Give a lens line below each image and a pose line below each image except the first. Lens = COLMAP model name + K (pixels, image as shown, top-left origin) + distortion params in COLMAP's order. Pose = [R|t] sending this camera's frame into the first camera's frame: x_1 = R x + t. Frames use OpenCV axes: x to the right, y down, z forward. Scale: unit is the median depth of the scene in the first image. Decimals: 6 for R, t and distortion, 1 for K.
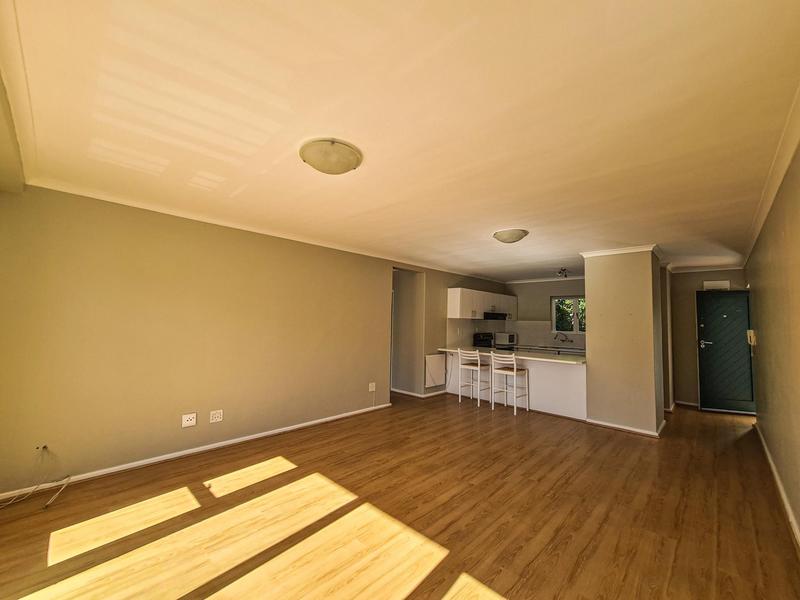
lens RADIAL K [[329.8, 0, 398.5], [0, 329.8, 298.8], [0, 0, 1]] dist [0.000067, 0.000205]
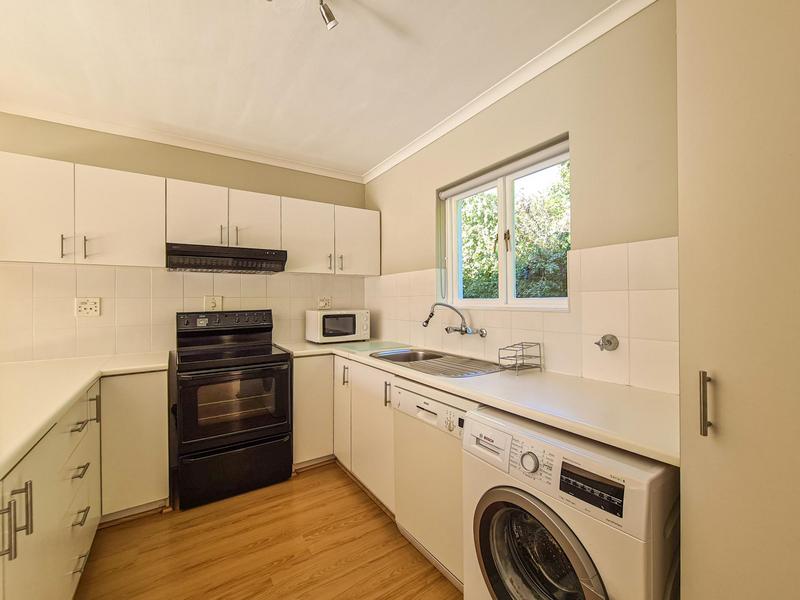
lens RADIAL K [[340.8, 0, 398.5], [0, 340.8, 297.6], [0, 0, 1]] dist [-0.001317, 0.000012]
pose [[0.975657, -0.028564, -0.217436, 0.502616], [0.042264, 0.997386, 0.058616, 0.075483], [0.215193, -0.066379, 0.974313, 0.683294]]
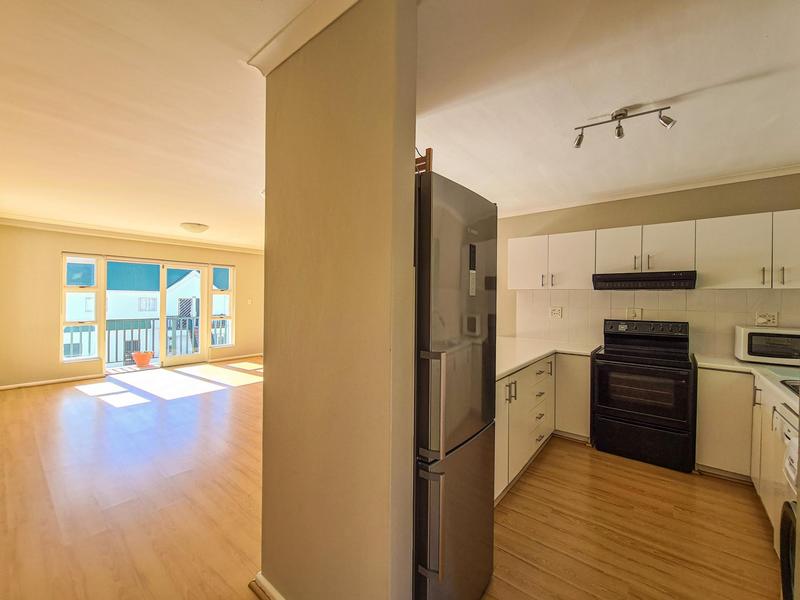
lens RADIAL K [[329.8, 0, 398.5], [0, 329.8, 298.8], [0, 0, 1]] dist [0.000067, 0.000205]
pose [[0.089296, -0.015147, -0.995890, 0.650741], [0.059549, 0.998177, -0.009842, 0.059417], [0.994223, -0.058425, 0.090035, 0.633251]]
